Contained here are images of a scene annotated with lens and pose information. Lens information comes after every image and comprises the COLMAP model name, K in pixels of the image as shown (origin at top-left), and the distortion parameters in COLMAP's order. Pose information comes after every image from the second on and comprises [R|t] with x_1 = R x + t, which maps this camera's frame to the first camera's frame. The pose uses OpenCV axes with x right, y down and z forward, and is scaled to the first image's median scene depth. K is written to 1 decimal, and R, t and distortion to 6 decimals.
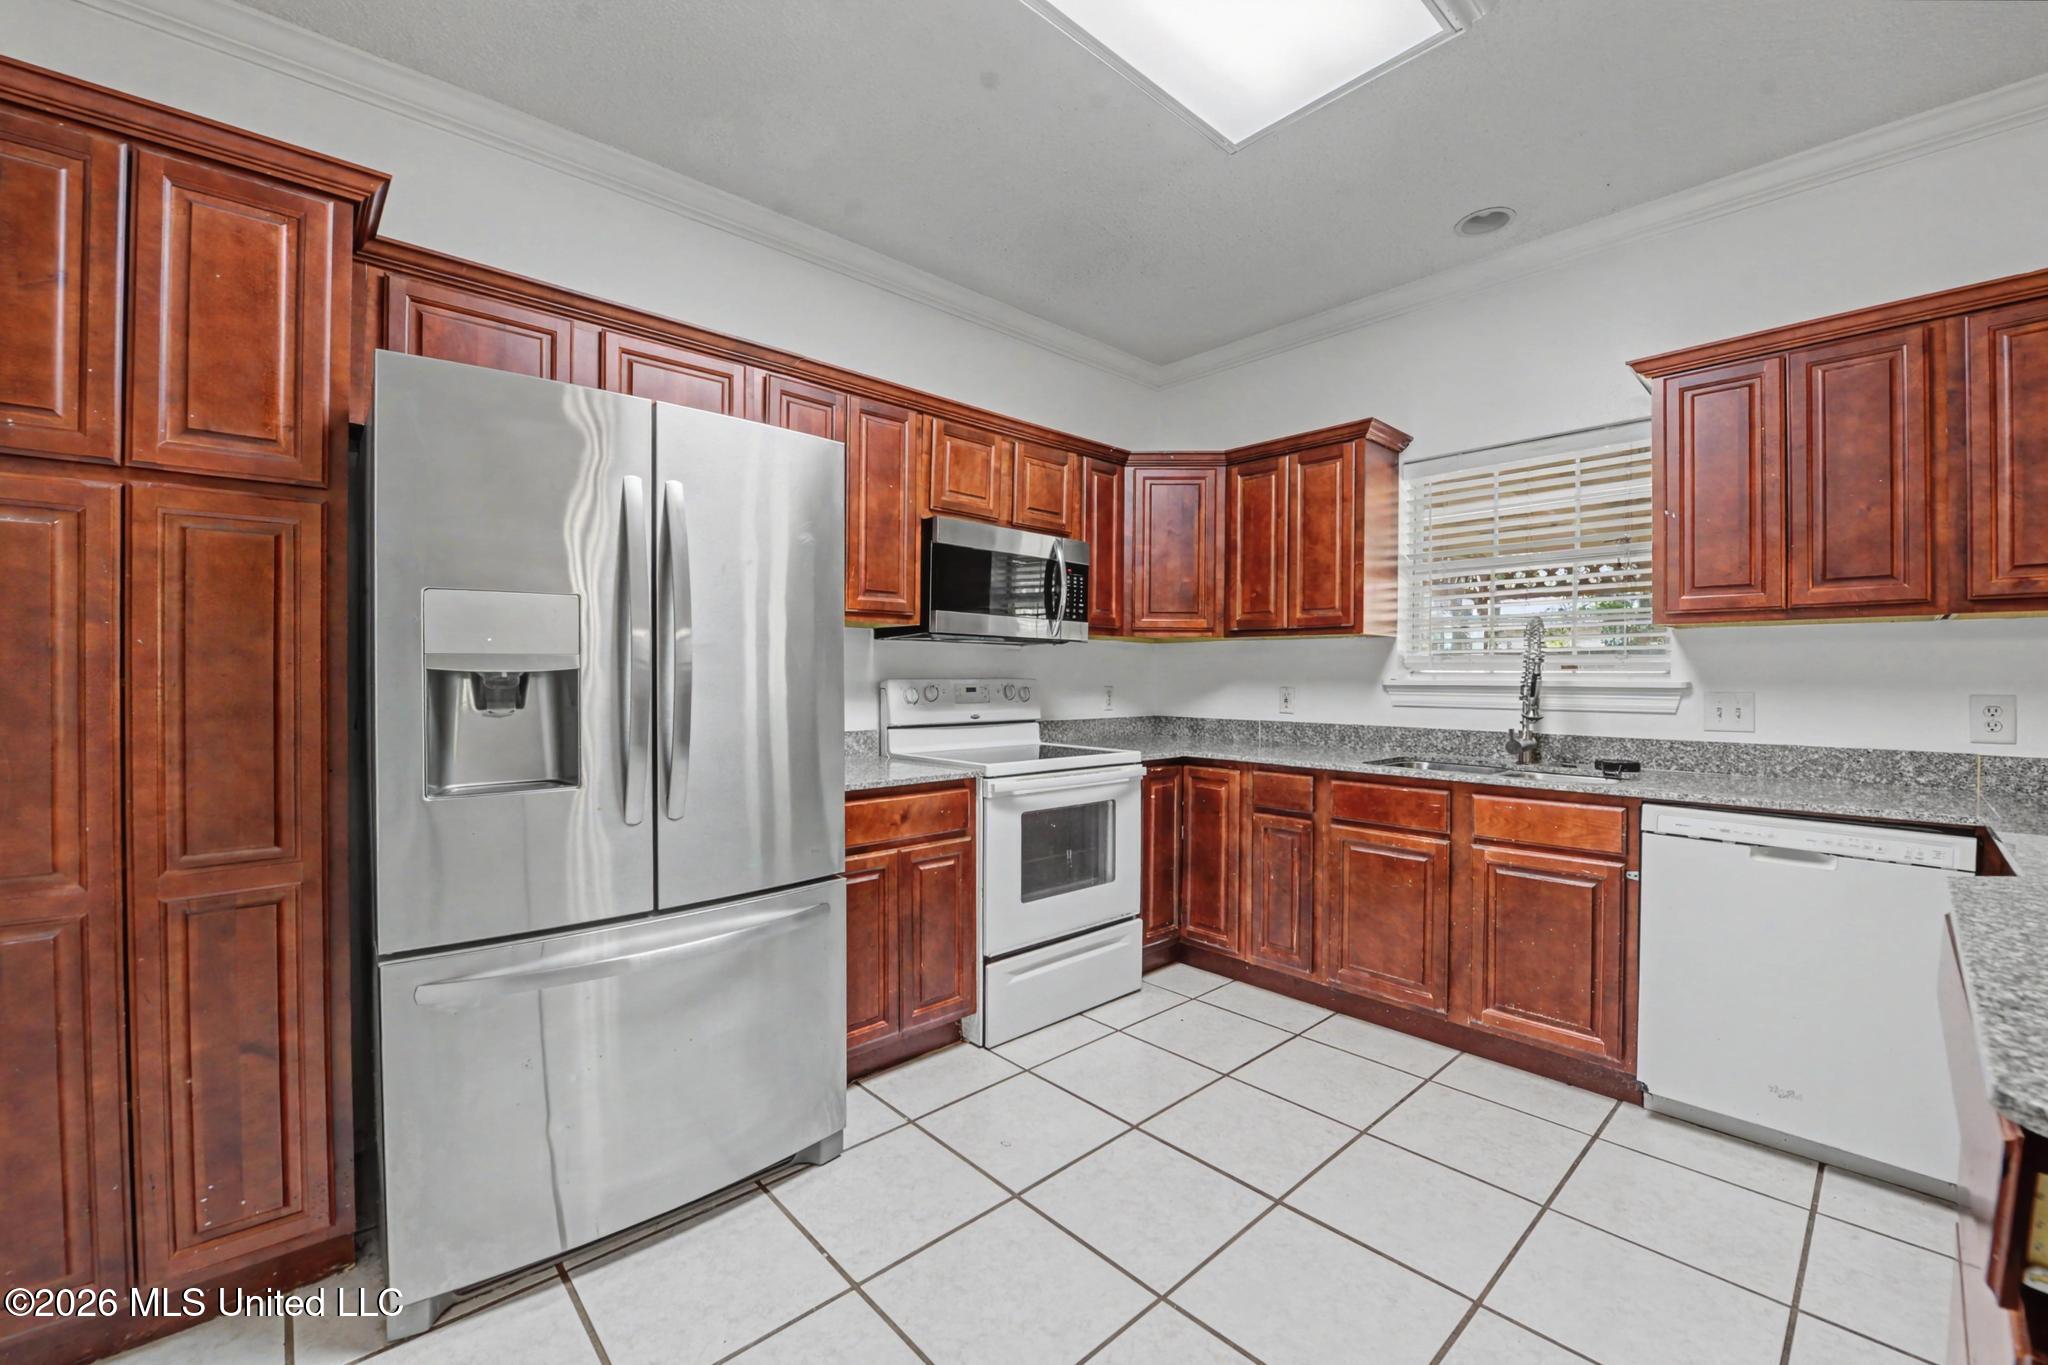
lens RADIAL K [[824.6, 0, 1023.9], [0, 824.6, 673.9], [0, 0, 1]] dist [-0.022016, -0.000115]
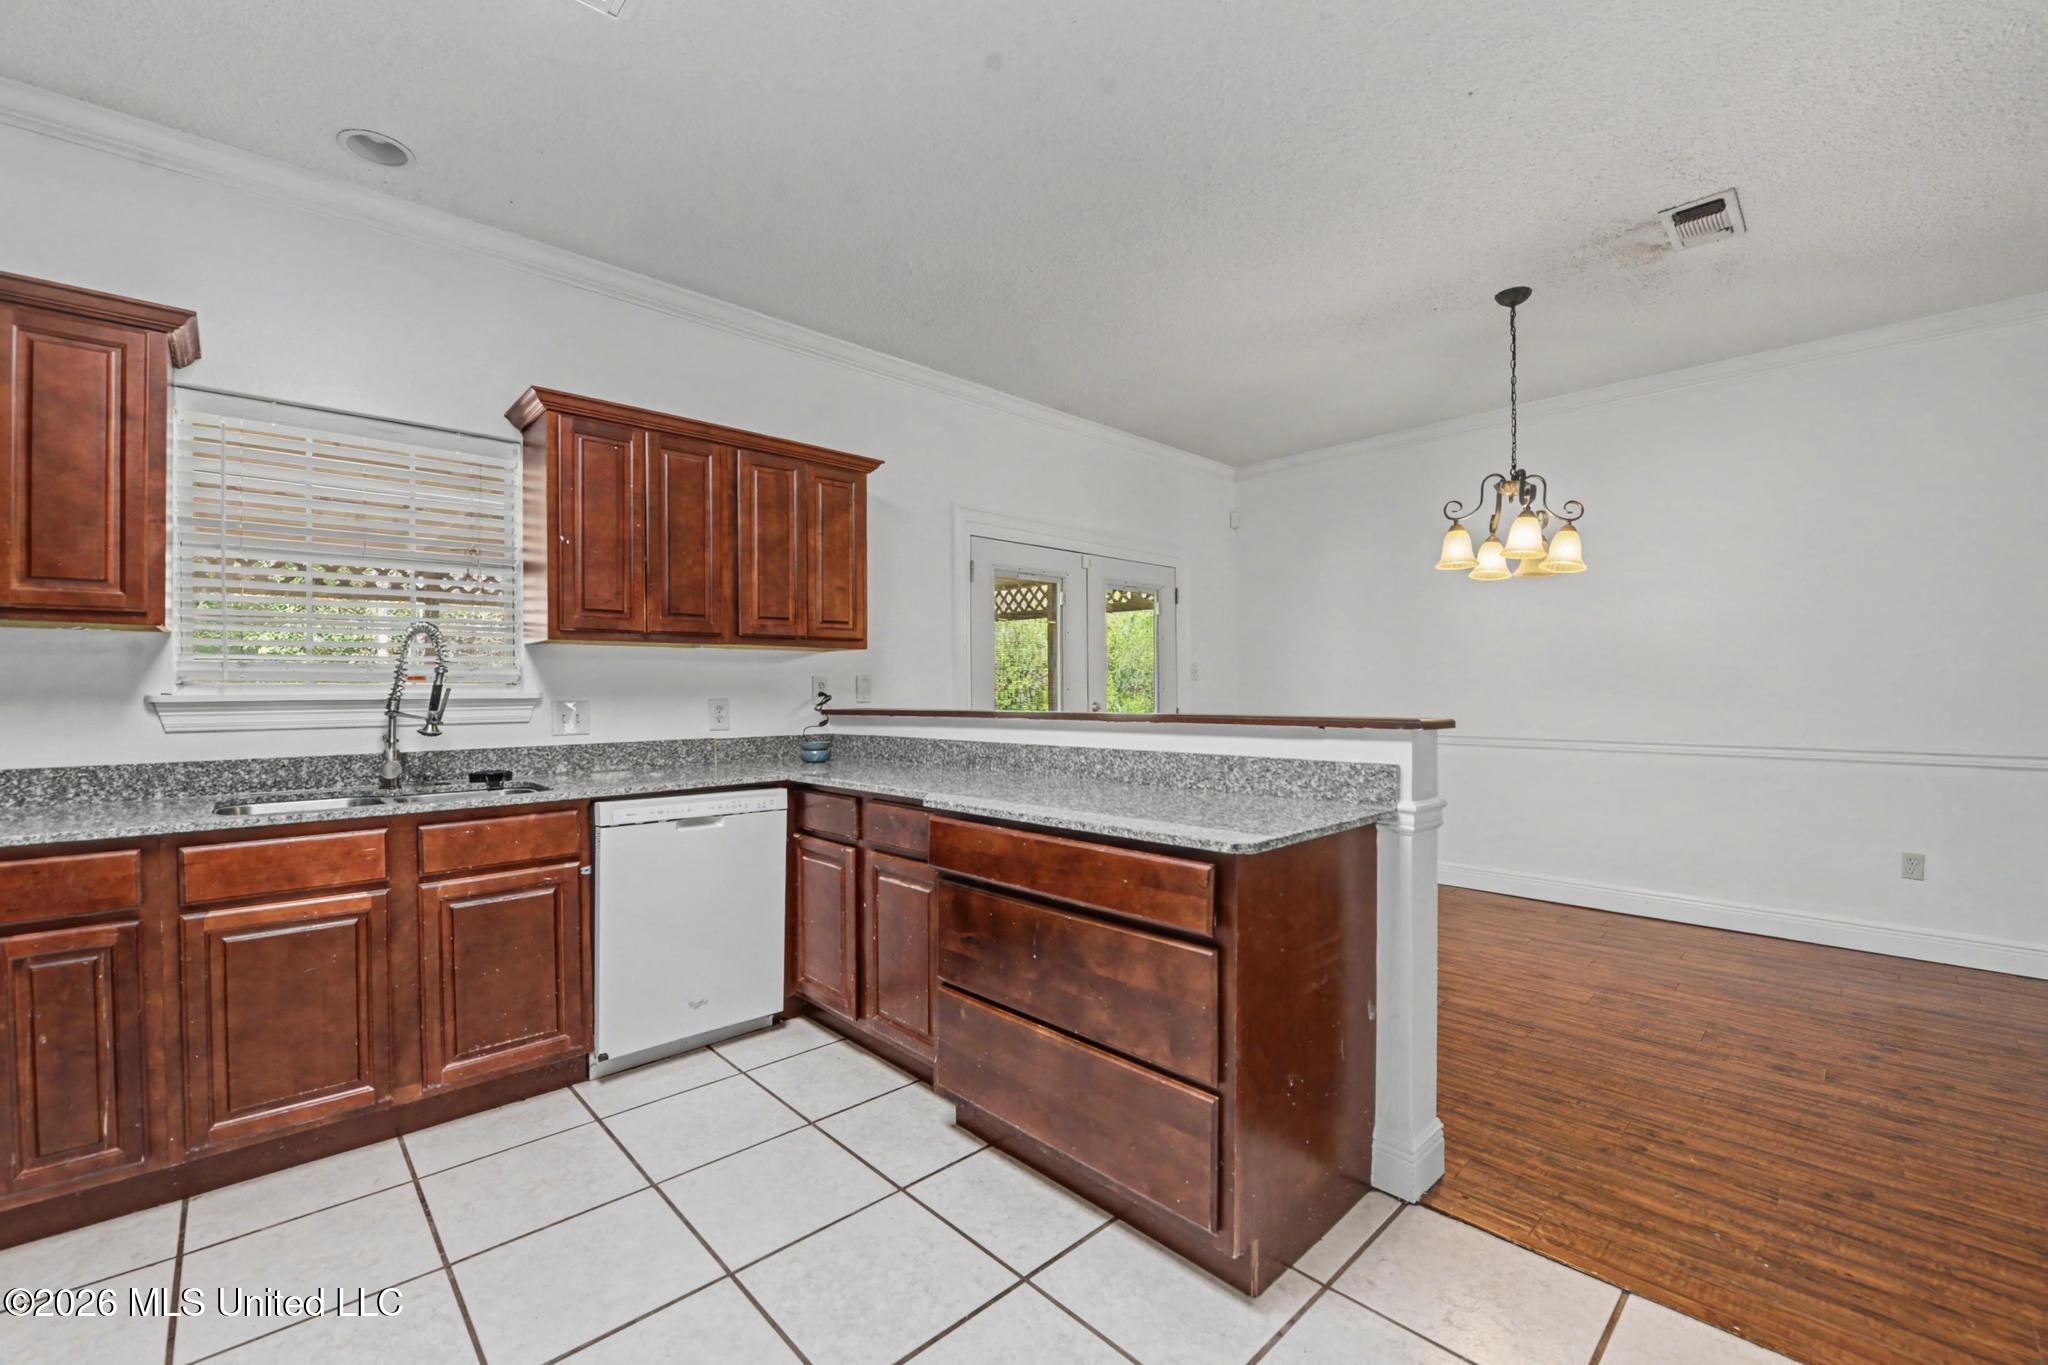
lens RADIAL K [[832.1, 0, 1017.5], [0, 832.1, 688.1], [0, 0, 1]] dist [-0.019888, -0.000110]
pose [[-0.016011, -0.004538, 0.999862, -0.262952], [0.004071, 0.999981, 0.004604, 0.001170], [-0.999864, 0.004144, -0.015992, 0.318705]]
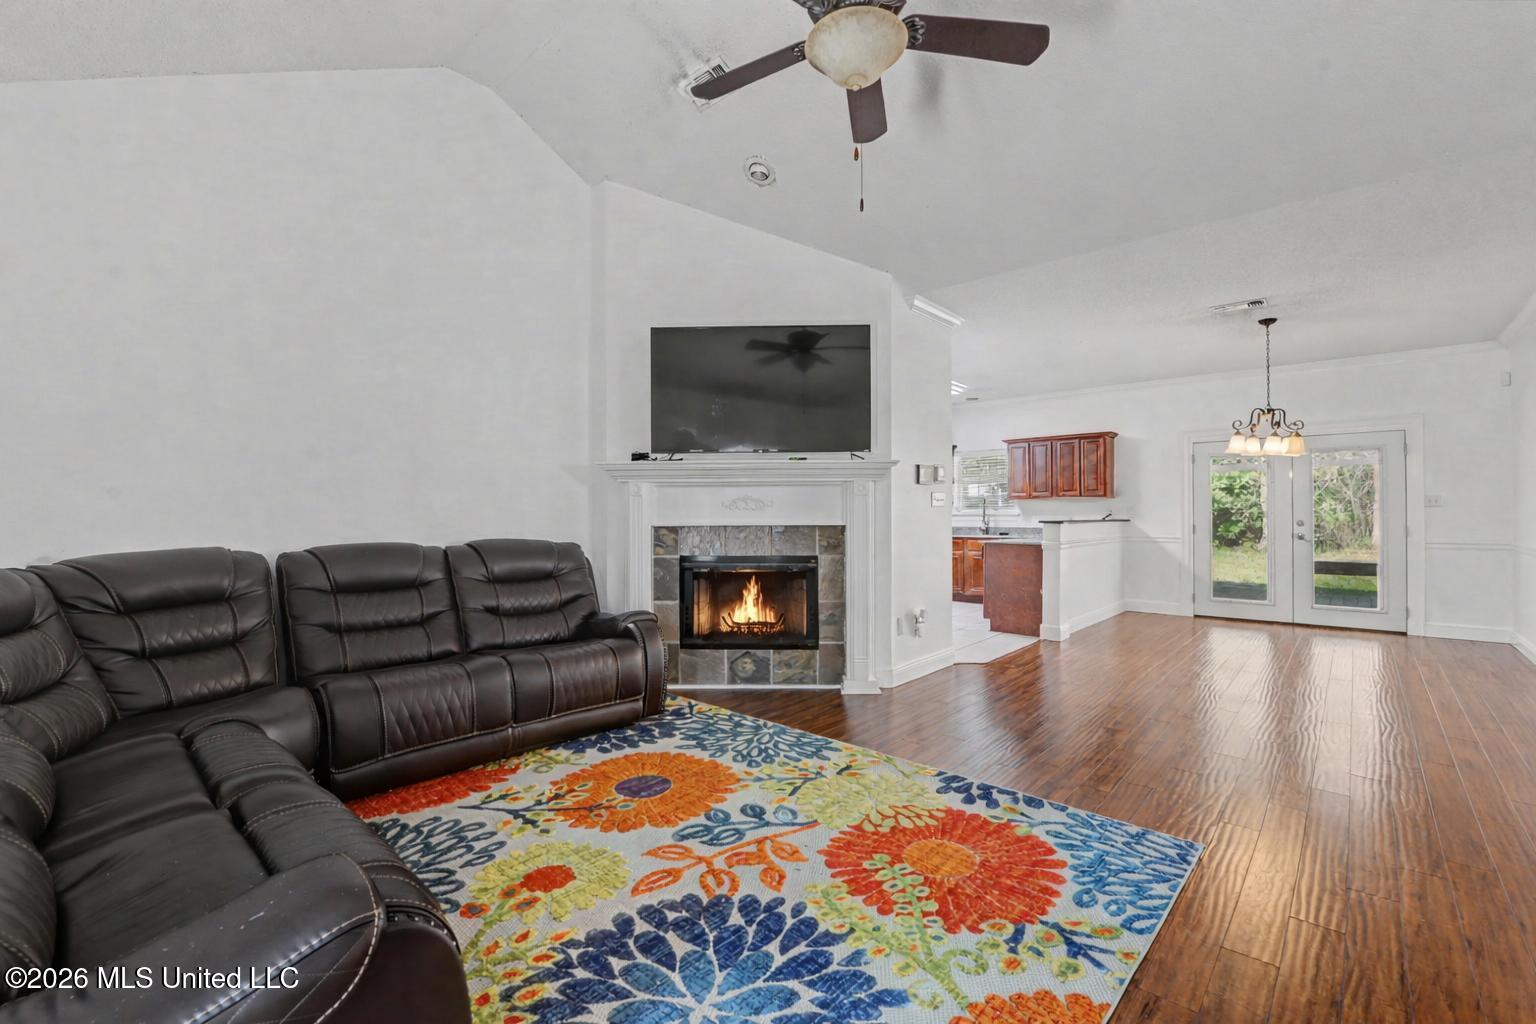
lens RADIAL K [[655.1, 0, 762.2], [0, 655.1, 511.7], [0, 0, 1]] dist [-0.016809, -0.000263]
pose [[0.996330, -0.005672, 0.085413, -0.677759], [0.005833, 0.999982, -0.001631, 0.000116], [-0.085402, 0.002123, 0.996344, -1.900695]]
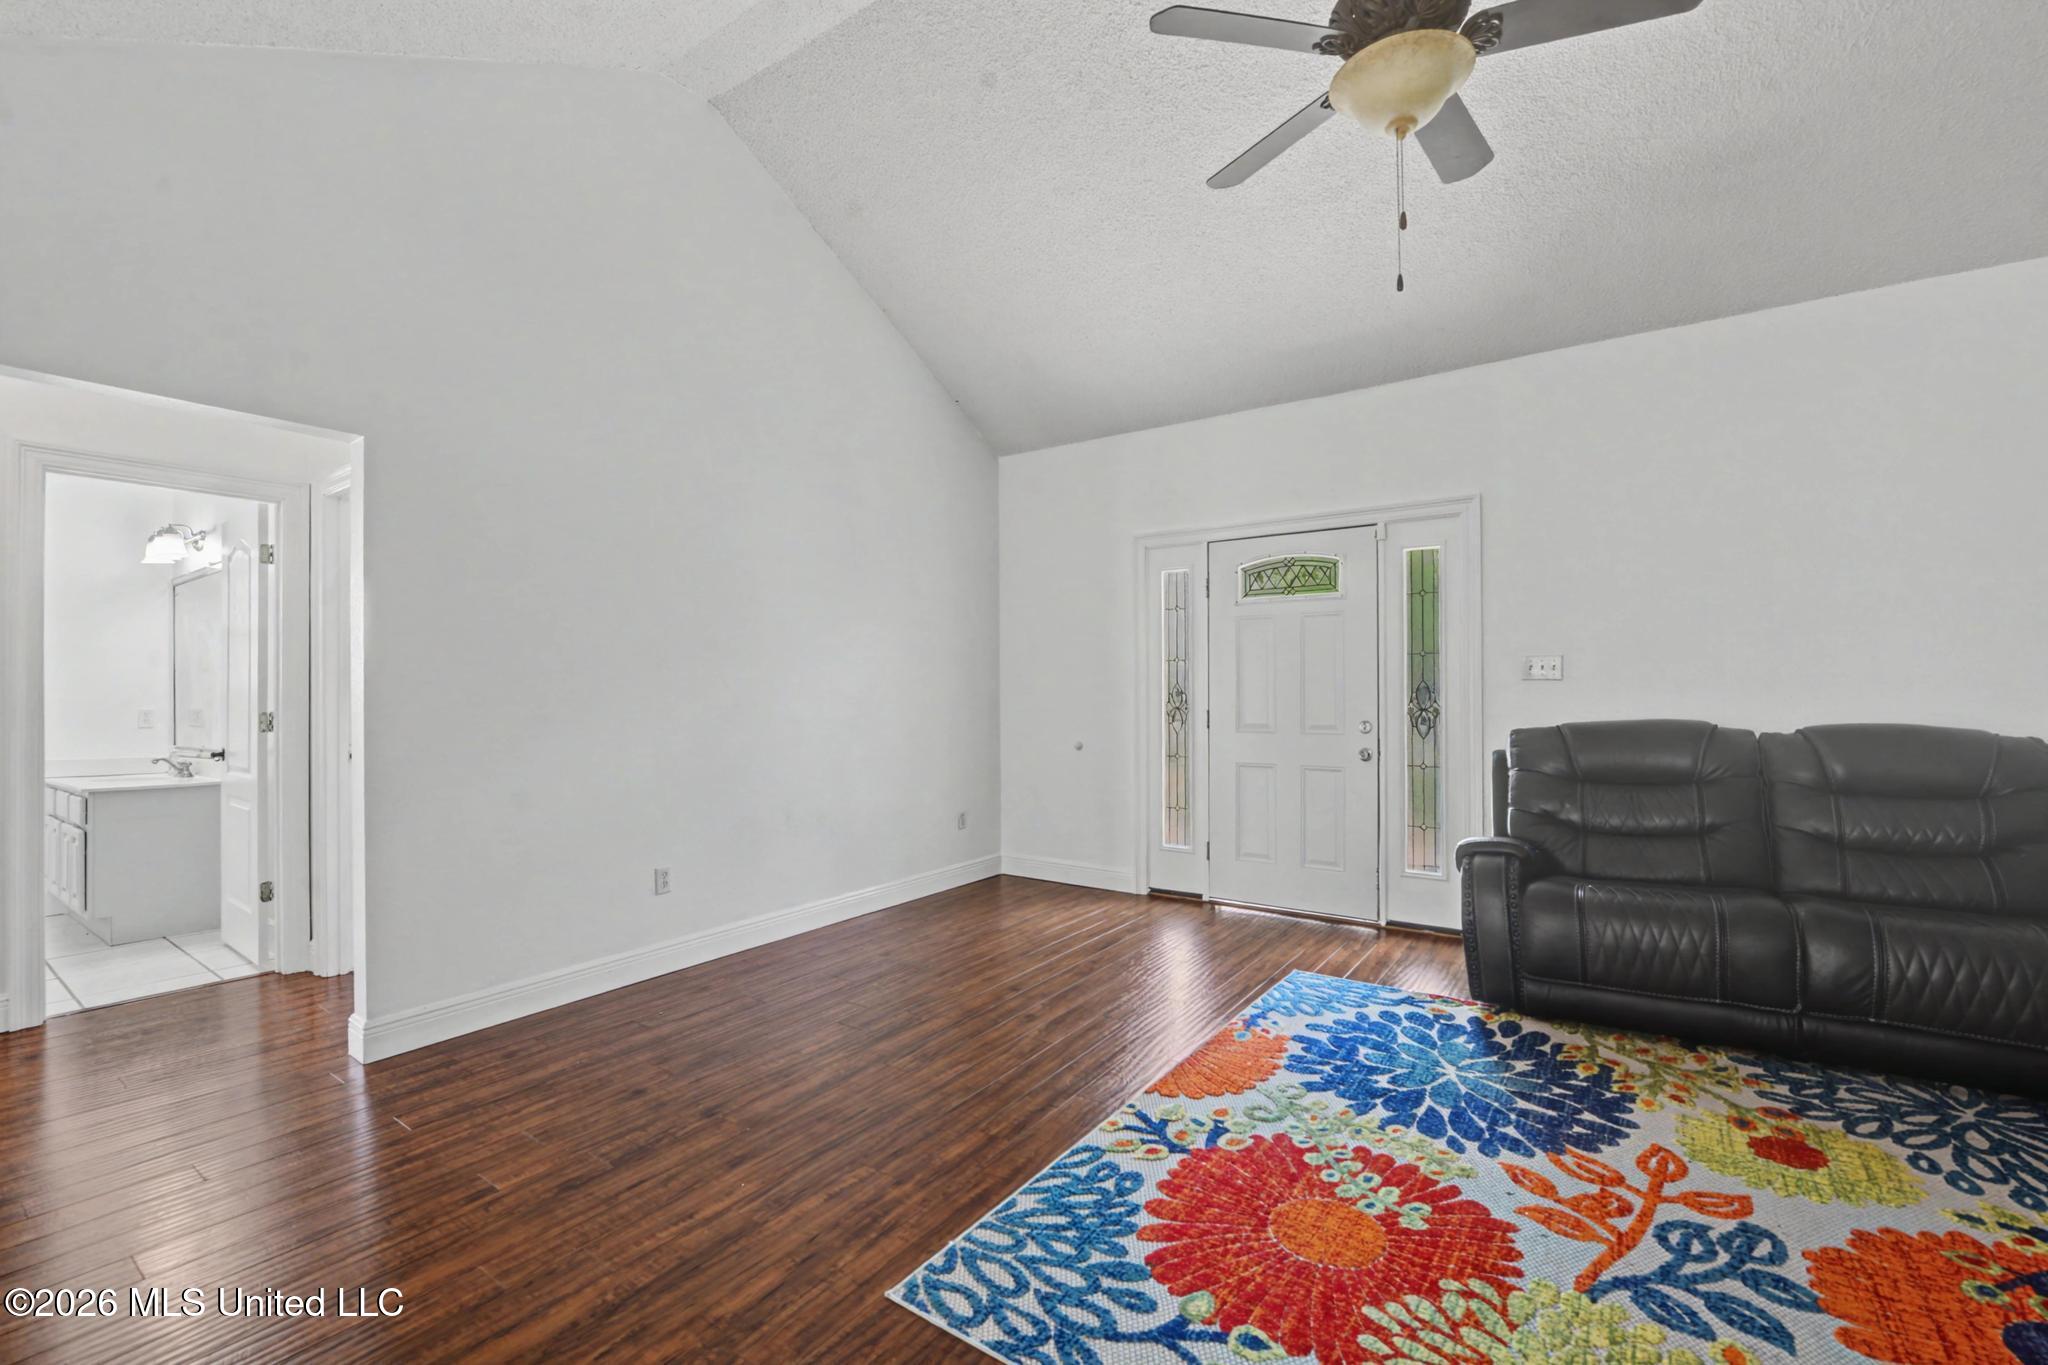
lens RADIAL K [[873.5, 0, 1016.2], [0, 873.5, 682.0], [0, 0, 1]] dist [-0.016809, -0.000263]
pose [[-0.977655, 0.006802, -0.210106, -0.075160], [0.008778, 0.999926, -0.008473, -0.001429], [0.210033, -0.010127, -0.977642, -0.627917]]
